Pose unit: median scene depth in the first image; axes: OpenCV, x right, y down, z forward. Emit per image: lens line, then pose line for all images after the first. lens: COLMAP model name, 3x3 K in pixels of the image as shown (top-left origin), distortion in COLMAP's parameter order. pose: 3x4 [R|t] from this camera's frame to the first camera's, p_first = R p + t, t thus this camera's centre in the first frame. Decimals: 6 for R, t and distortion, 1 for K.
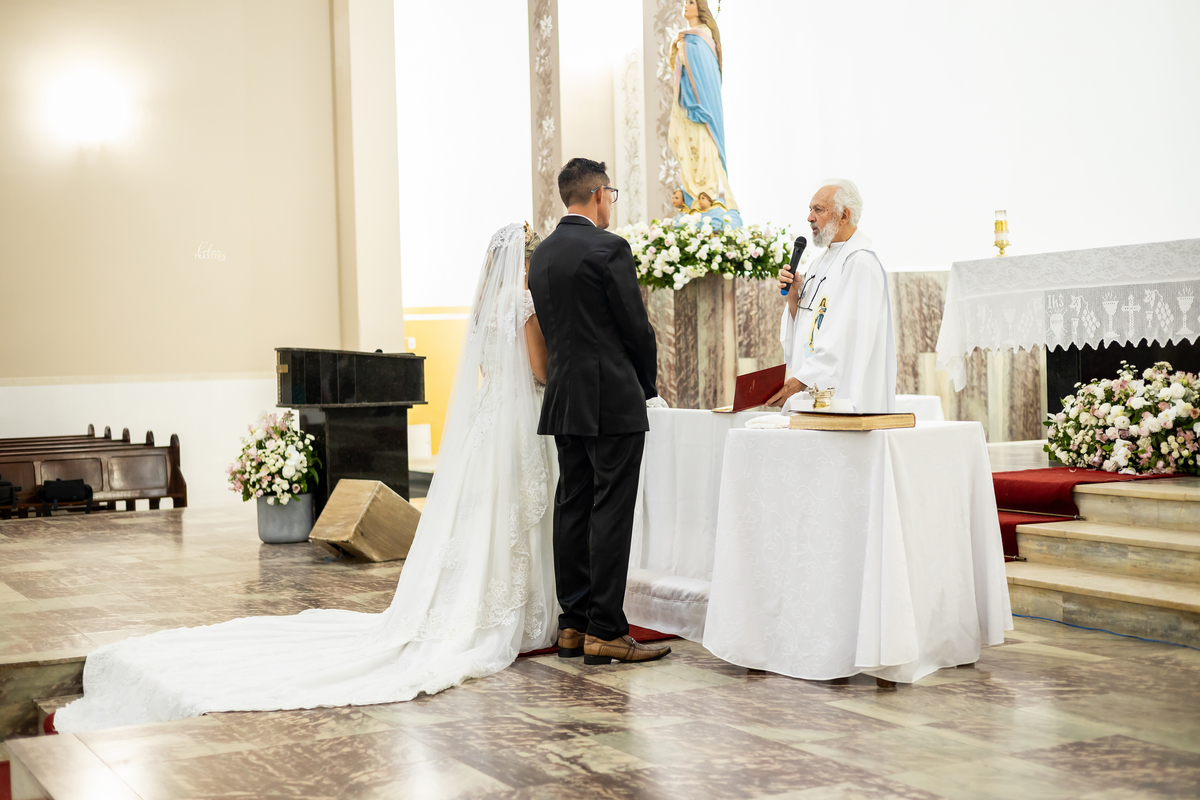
lens RADIAL K [[1684.3, 0, 600.0], [0, 1684.3, 400.0], [0, 0, 1]] dist [0.007195, 0.057509]
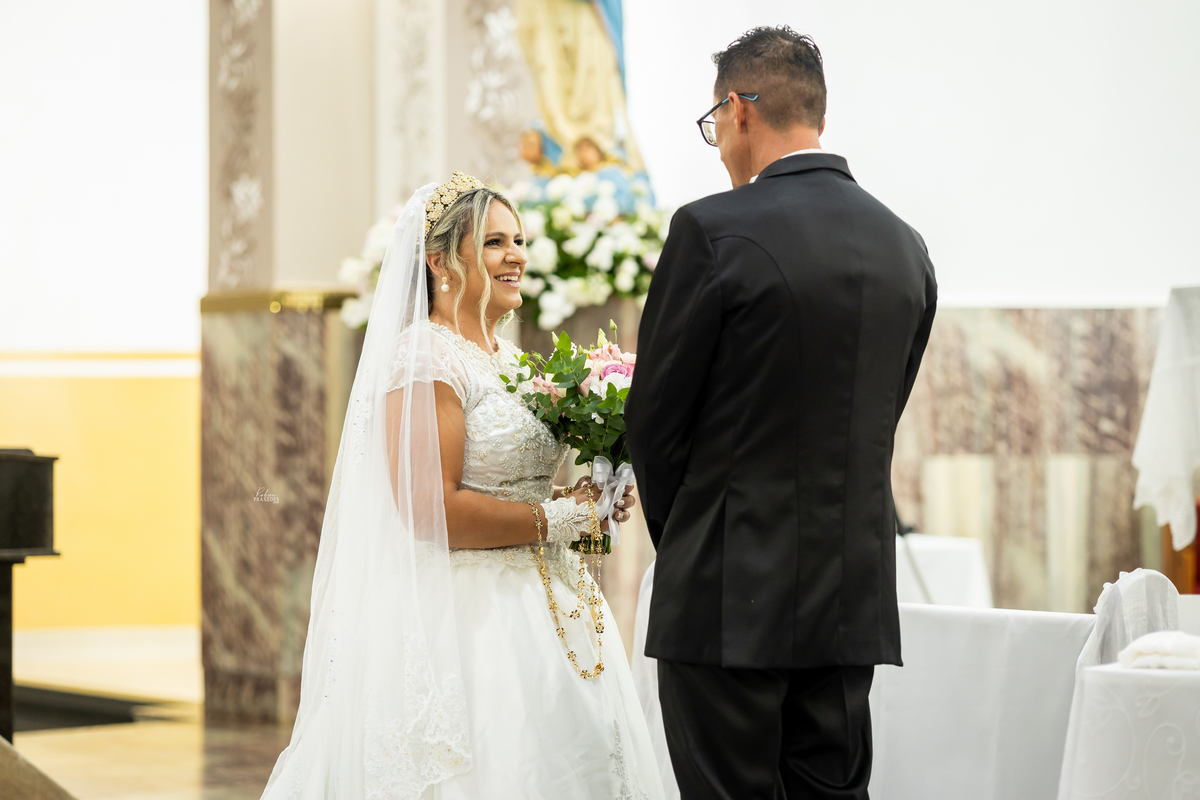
lens RADIAL K [[2789.4, 0, 600.0], [0, 2789.4, 400.0], [0, 0, 1]] dist [-0.209857, -0.055073]
pose [[0.982227, 0.022413, 0.186355, -0.090367], [-0.014986, 0.999040, -0.041170, -0.010340], [-0.187098, 0.037646, 0.981620, 0.189500]]
